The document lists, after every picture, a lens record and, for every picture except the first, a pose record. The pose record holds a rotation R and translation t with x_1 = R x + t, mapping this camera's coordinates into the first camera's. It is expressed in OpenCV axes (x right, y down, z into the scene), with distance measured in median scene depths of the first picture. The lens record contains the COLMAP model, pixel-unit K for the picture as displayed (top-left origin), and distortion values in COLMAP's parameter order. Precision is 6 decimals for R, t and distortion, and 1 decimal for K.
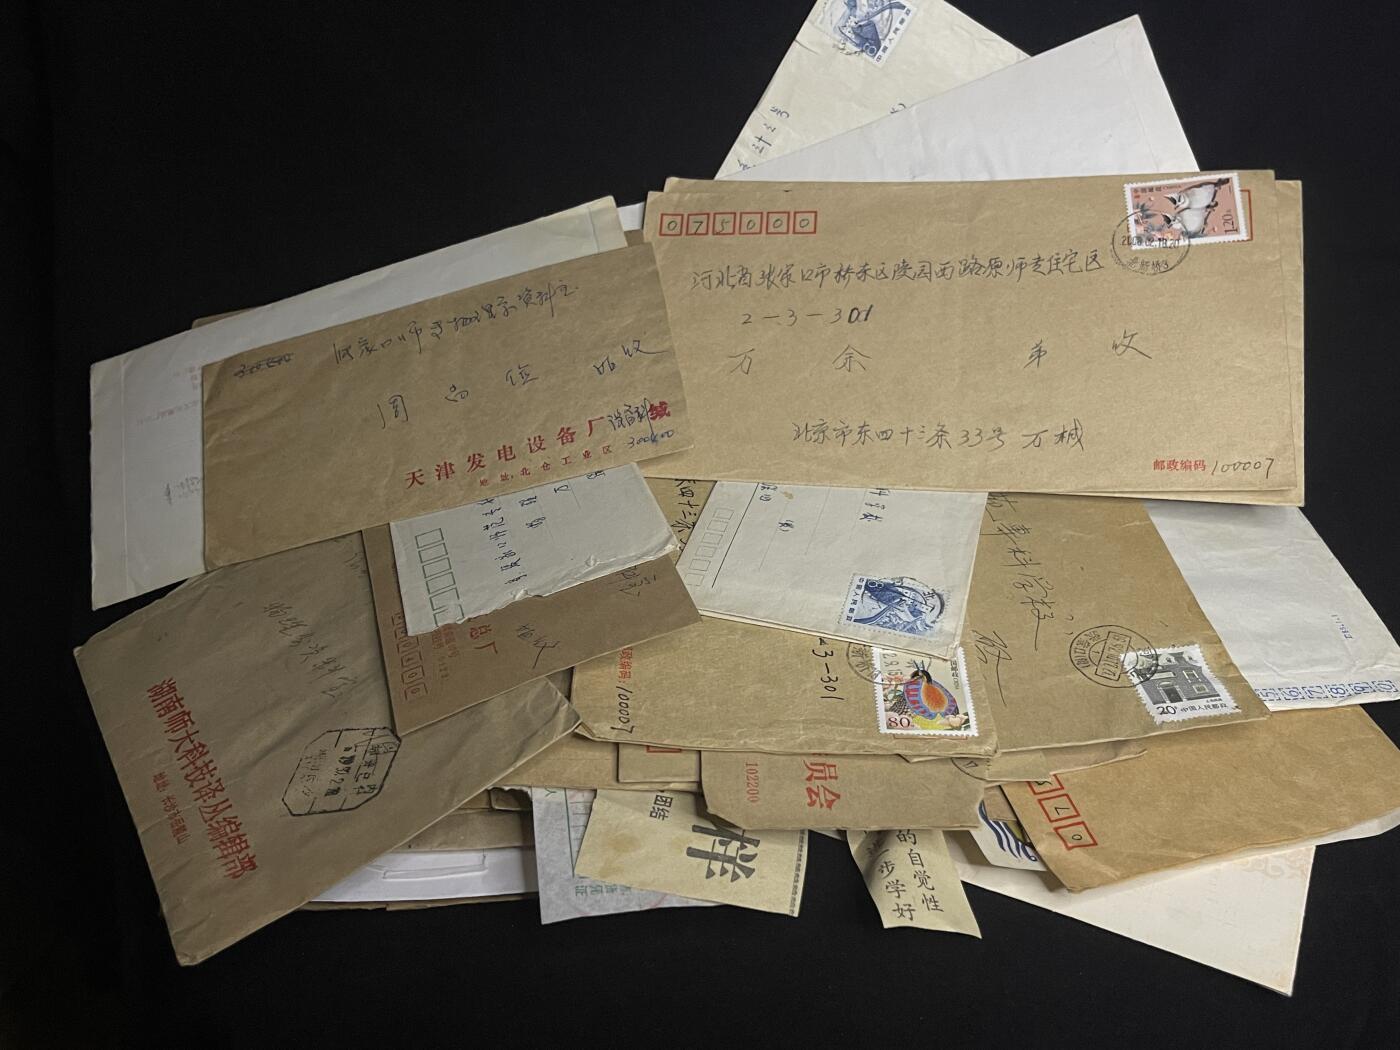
lens RADIAL K [[1263.1, 0, 698.4], [0, 1263.1, 521.3], [0, 0, 1]] dist [0.021600, -0.042784]
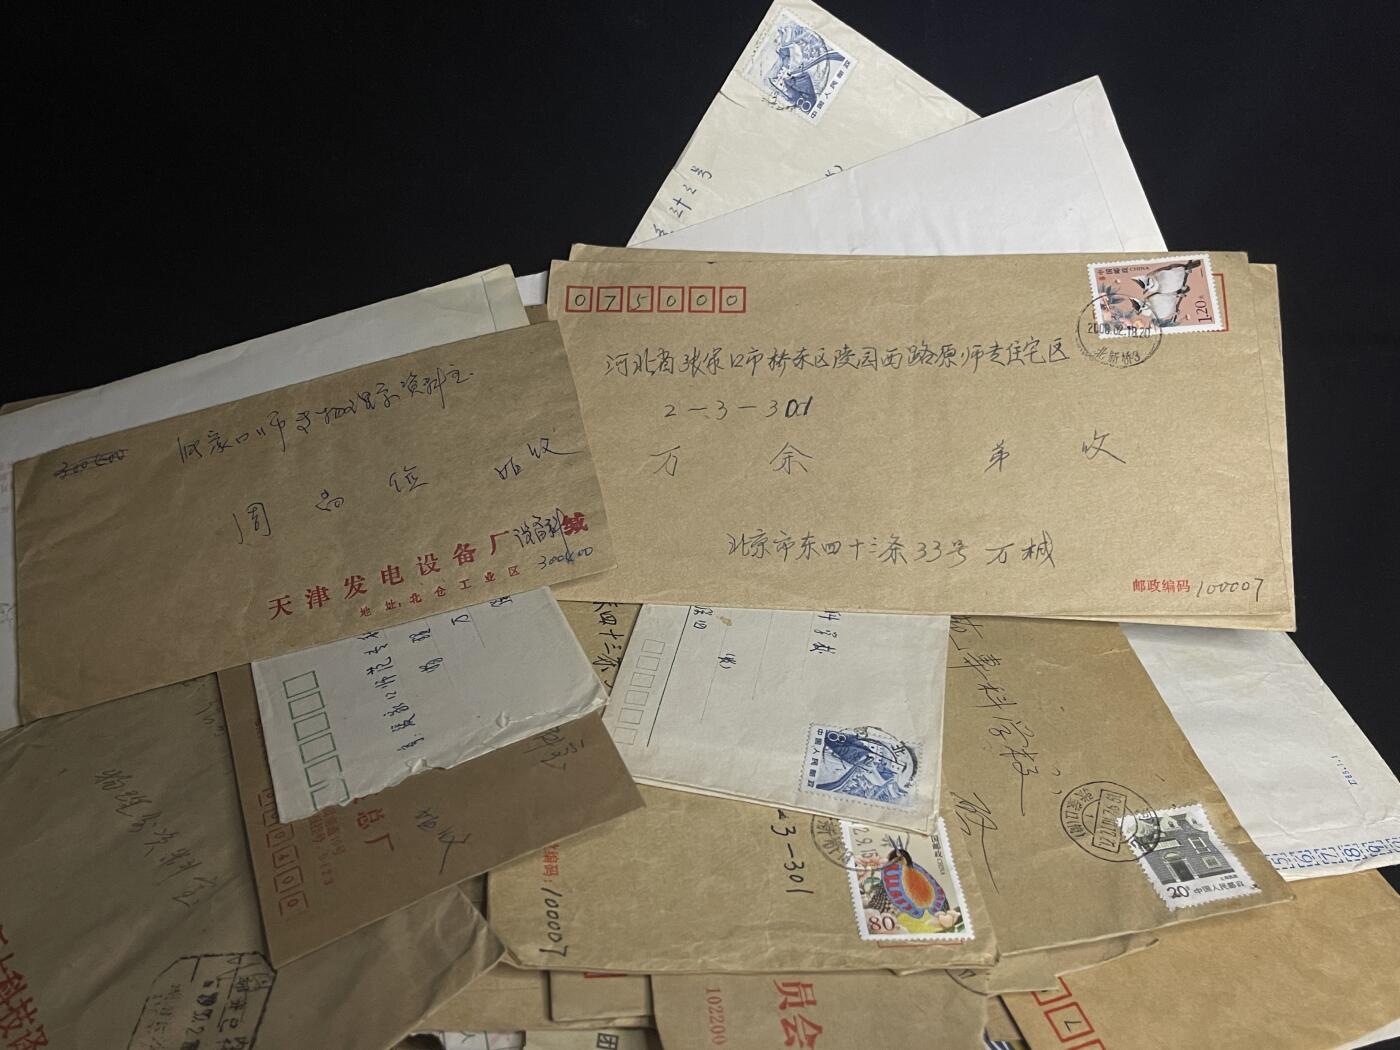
lens RADIAL K [[1263.1, 0, 700.7], [0, 1263.1, 528.2], [0, 0, 1]] dist [0.021600, -0.042784]
pose [[0.993300, -0.014256, 0.114678, -0.045139], [0.013177, 0.999862, 0.010161, -0.094815], [-0.114807, -0.008582, 0.993351, 0.140079]]
